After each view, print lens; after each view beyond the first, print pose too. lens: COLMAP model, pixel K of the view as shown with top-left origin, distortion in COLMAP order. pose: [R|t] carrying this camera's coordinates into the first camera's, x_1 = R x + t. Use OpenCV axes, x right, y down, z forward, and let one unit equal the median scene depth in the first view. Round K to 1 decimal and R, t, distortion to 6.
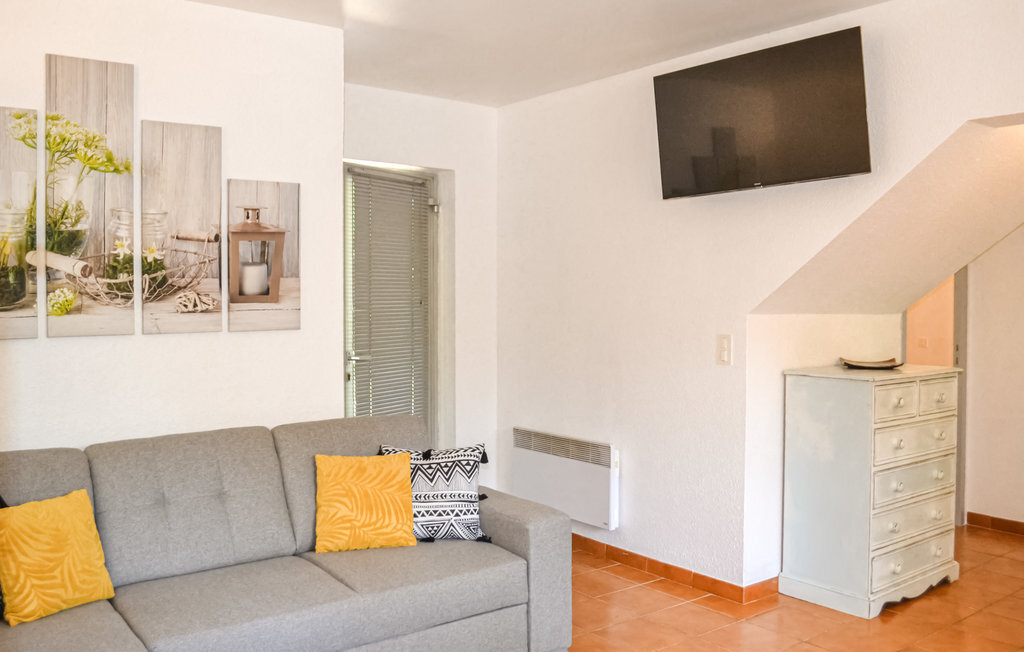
lens RADIAL K [[894.4, 0, 557.9], [0, 894.4, 313.7], [0, 0, 1]] dist [-0.048458, 0.019221]
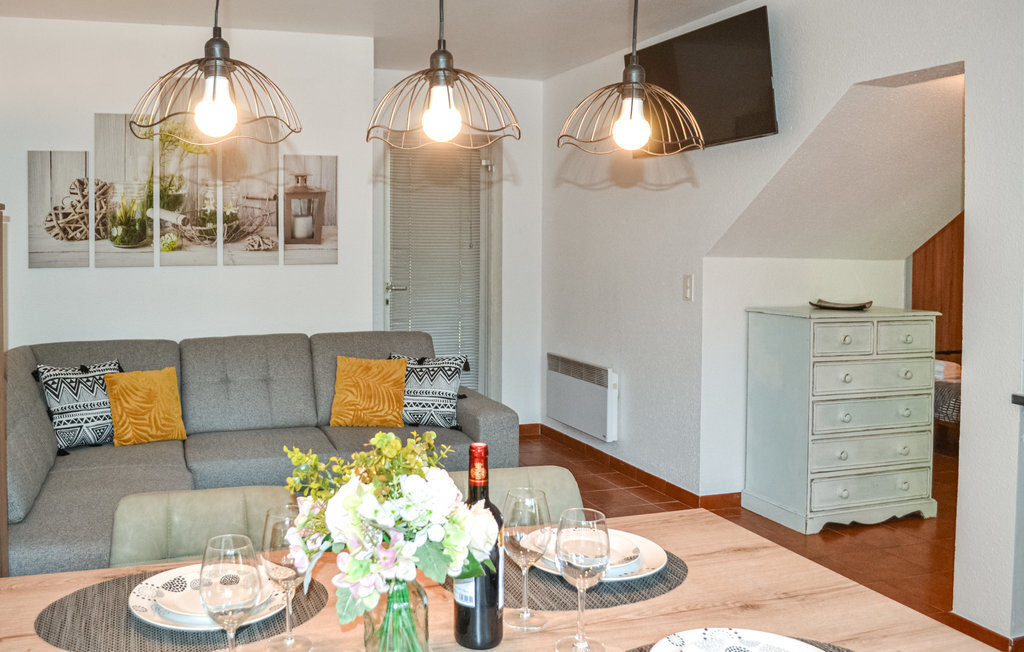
lens RADIAL K [[894.4, 0, 459.7], [0, 894.4, 258.5], [0, 0, 1]] dist [-0.013033, -0.001887]
pose [[0.939372, 0.010514, -0.342739, 0.366955], [-0.011489, 0.999934, -0.000817, 0.008389], [0.342708, 0.004705, 0.939430, -0.218925]]
